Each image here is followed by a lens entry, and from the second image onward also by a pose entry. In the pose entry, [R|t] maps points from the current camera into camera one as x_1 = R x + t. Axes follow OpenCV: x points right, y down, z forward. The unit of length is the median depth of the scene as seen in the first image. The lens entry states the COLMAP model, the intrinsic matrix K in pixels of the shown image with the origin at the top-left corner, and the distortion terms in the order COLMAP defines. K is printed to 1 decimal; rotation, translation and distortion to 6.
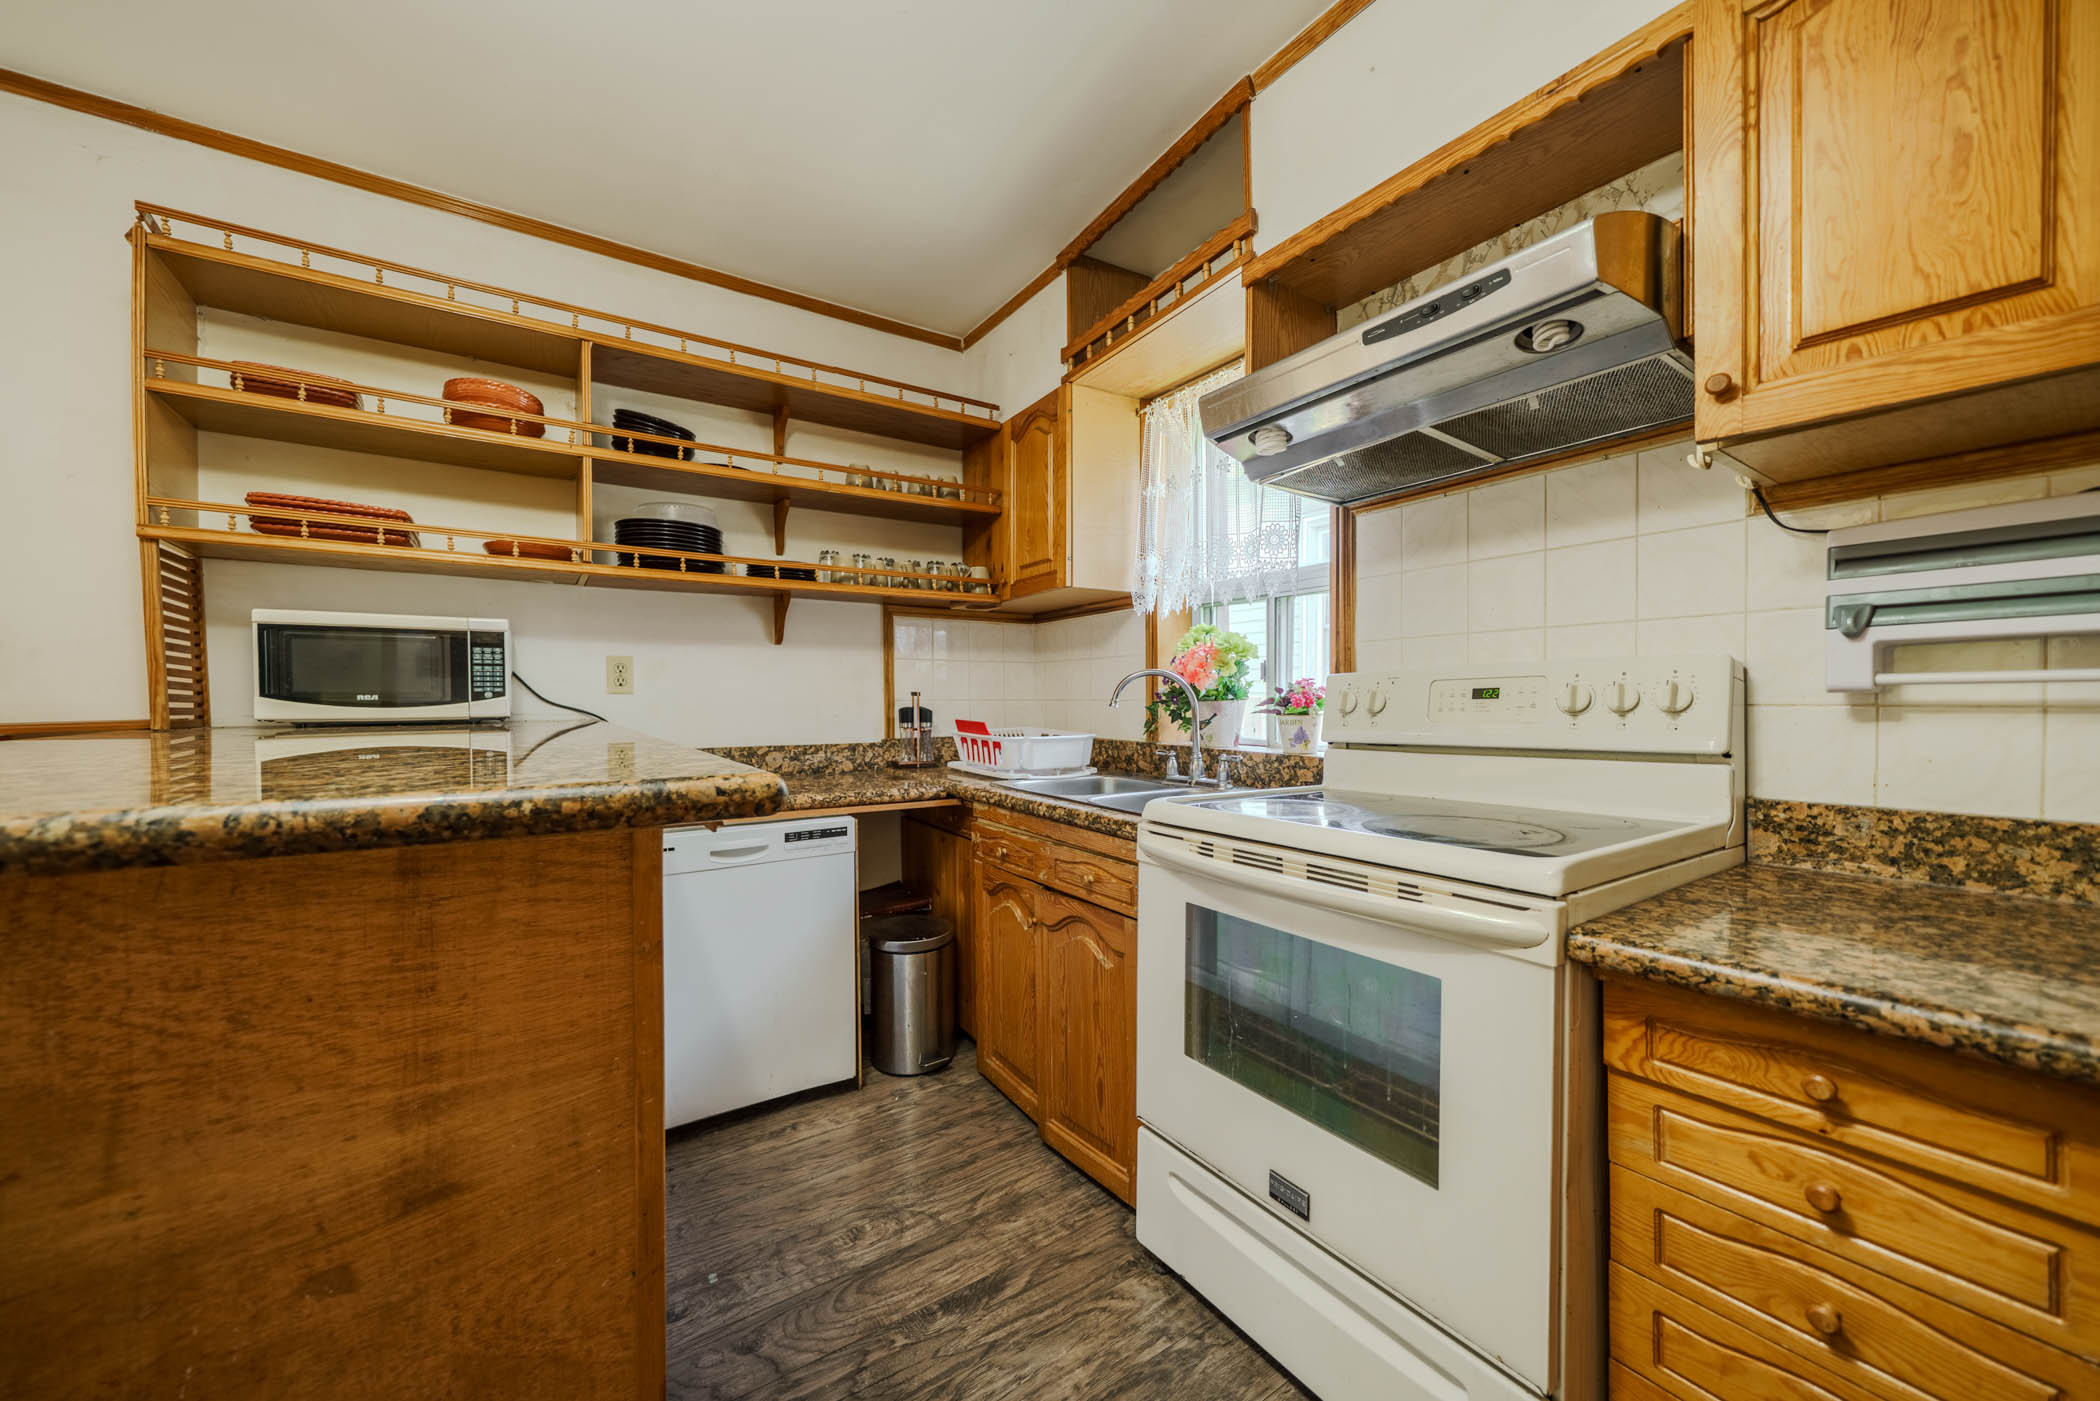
lens RADIAL K [[785.6, 0, 1037.0], [0, 785.6, 708.9], [0, 0, 1]] dist [-0.006023, 0.000024]
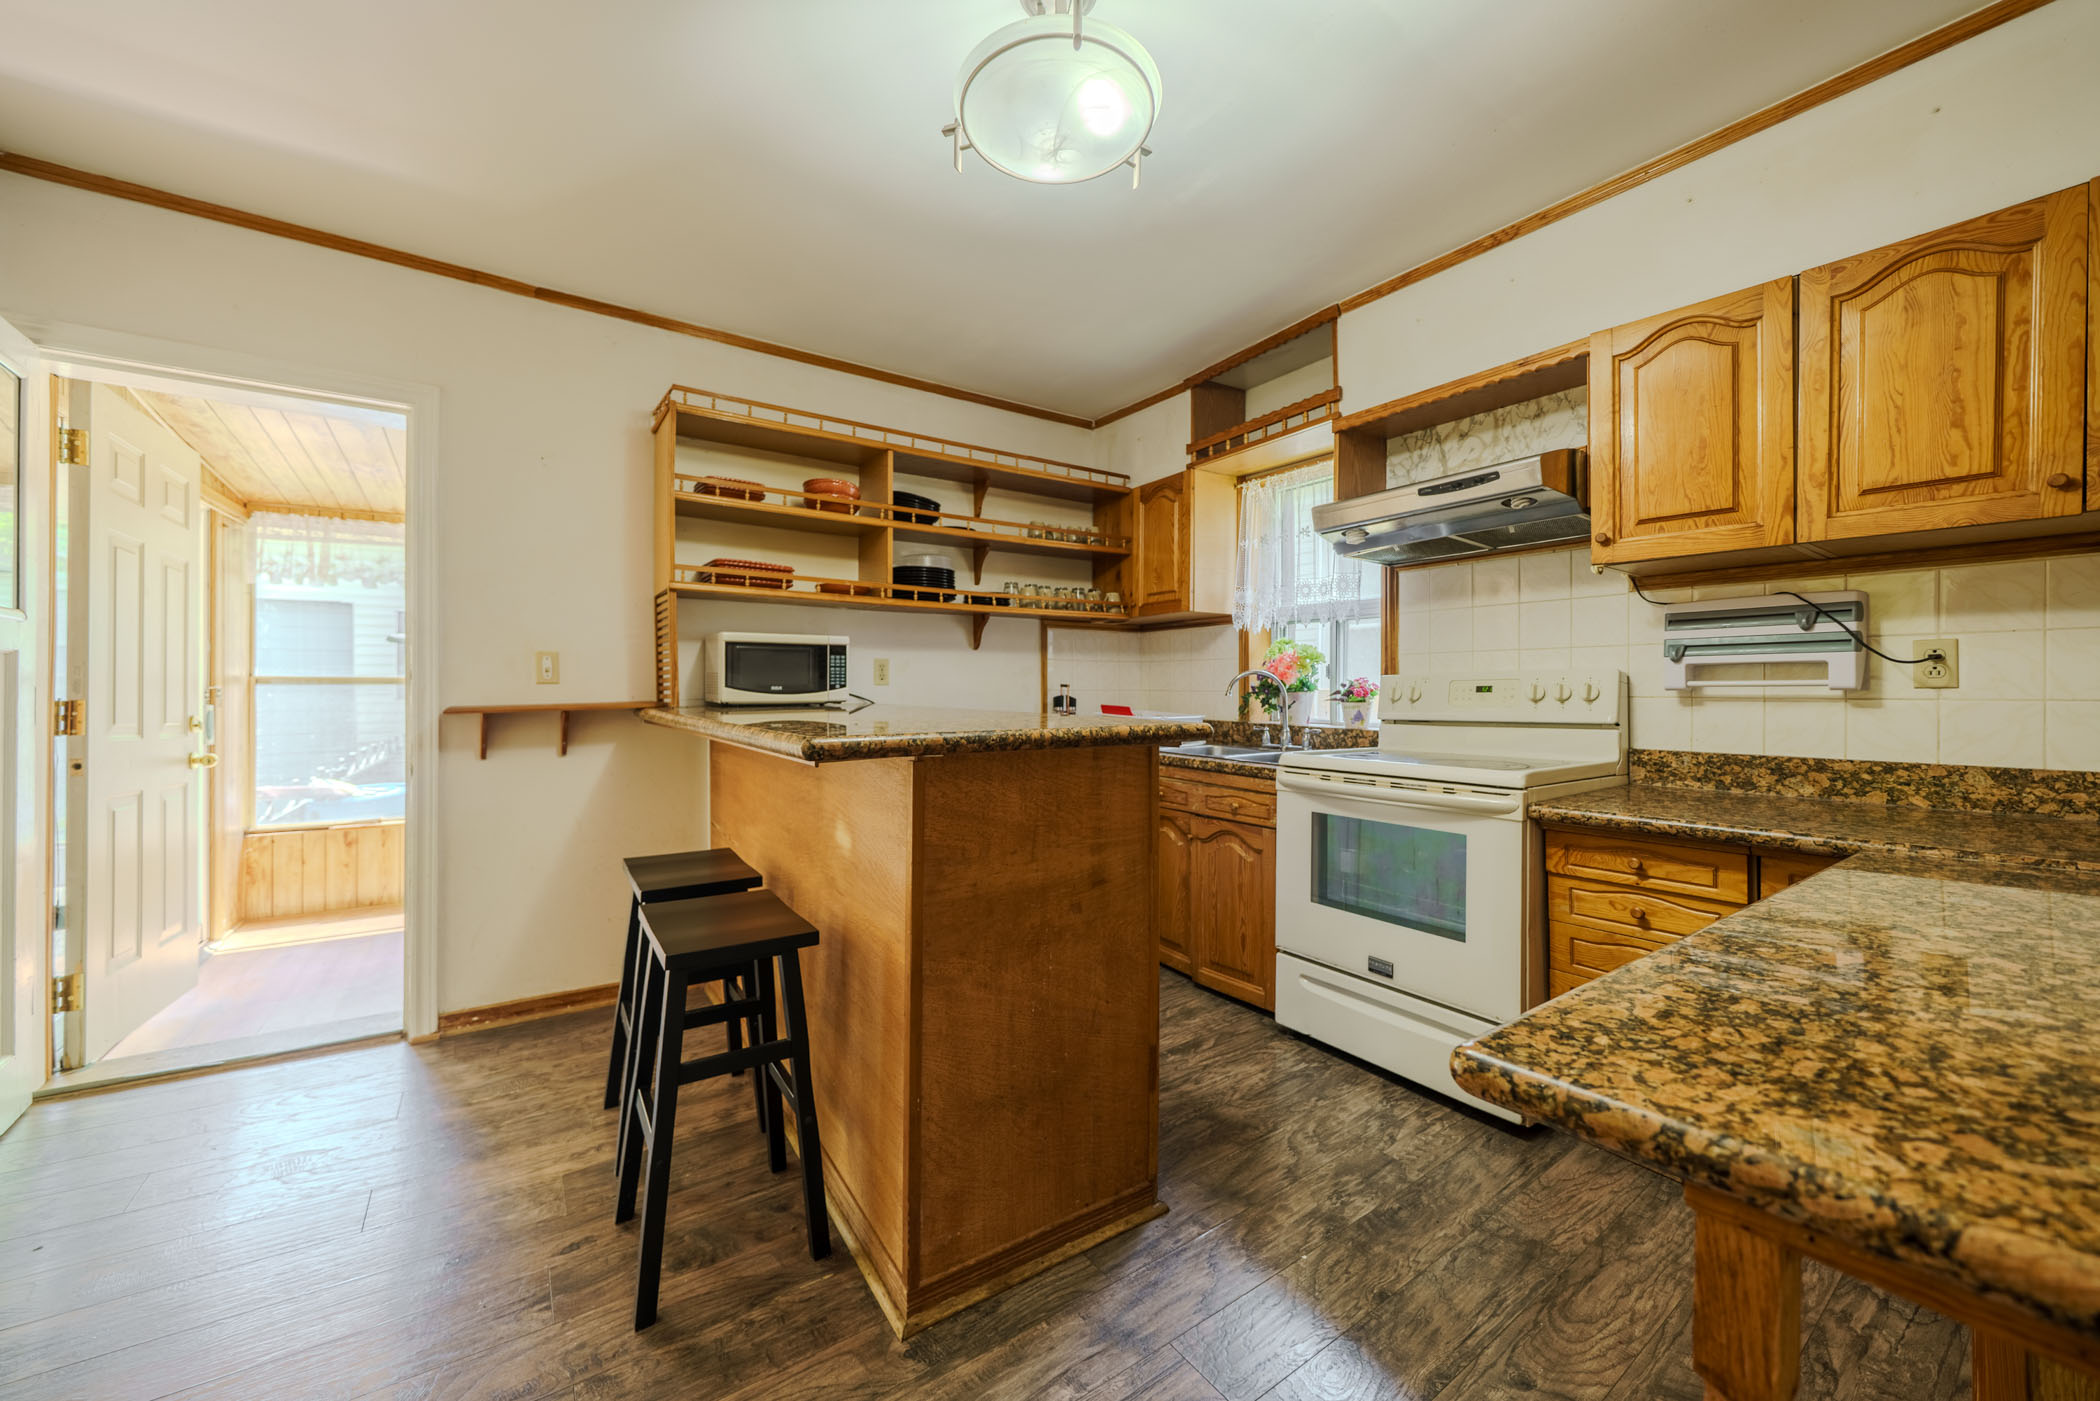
lens RADIAL K [[785.6, 0, 1048.5], [0, 785.6, 686.1], [0, 0, 1]] dist [-0.006023, 0.000024]
pose [[0.999633, 0.004461, 0.026734, -0.385753], [-0.004081, 0.999890, -0.014258, 0.001339], [-0.026795, 0.014143, 0.999541, -0.621002]]
